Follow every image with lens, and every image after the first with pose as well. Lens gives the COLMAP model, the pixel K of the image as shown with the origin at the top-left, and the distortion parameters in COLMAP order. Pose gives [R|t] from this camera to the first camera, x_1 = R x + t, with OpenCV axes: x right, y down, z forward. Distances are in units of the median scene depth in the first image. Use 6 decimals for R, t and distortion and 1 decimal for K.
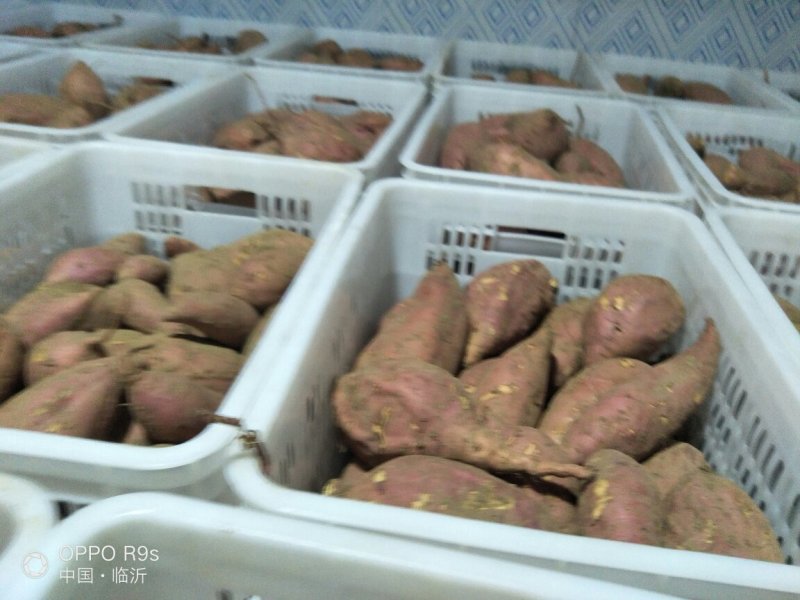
lens RADIAL K [[720.8, 0, 383.5], [0, 720.8, 286.3], [0, 0, 1]] dist [0.163105, -0.435721]
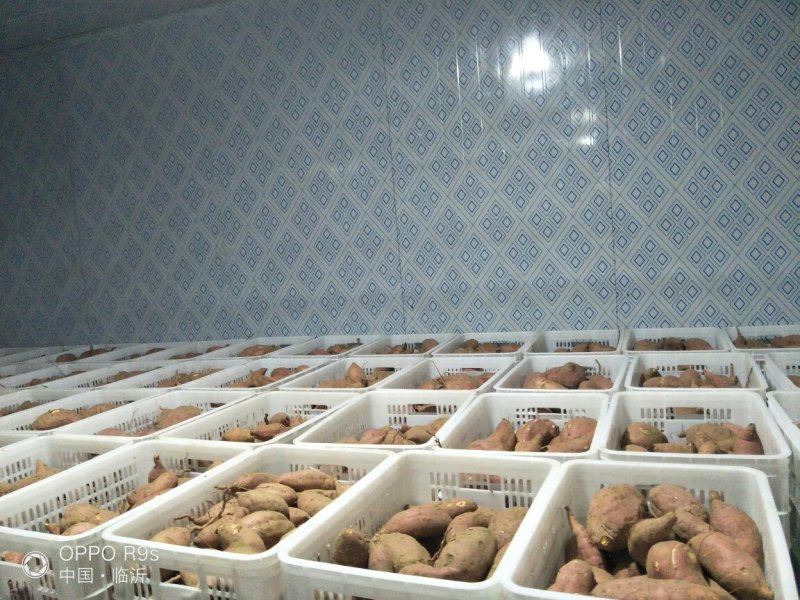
lens RADIAL K [[720.8, 0, 383.5], [0, 720.8, 286.3], [0, 0, 1]] dist [0.163105, -0.435721]
pose [[0.966925, -0.127142, -0.221114, 0.171488], [0.033409, 0.922568, -0.384386, 0.303582], [0.252864, 0.364285, 0.896301, -0.965706]]
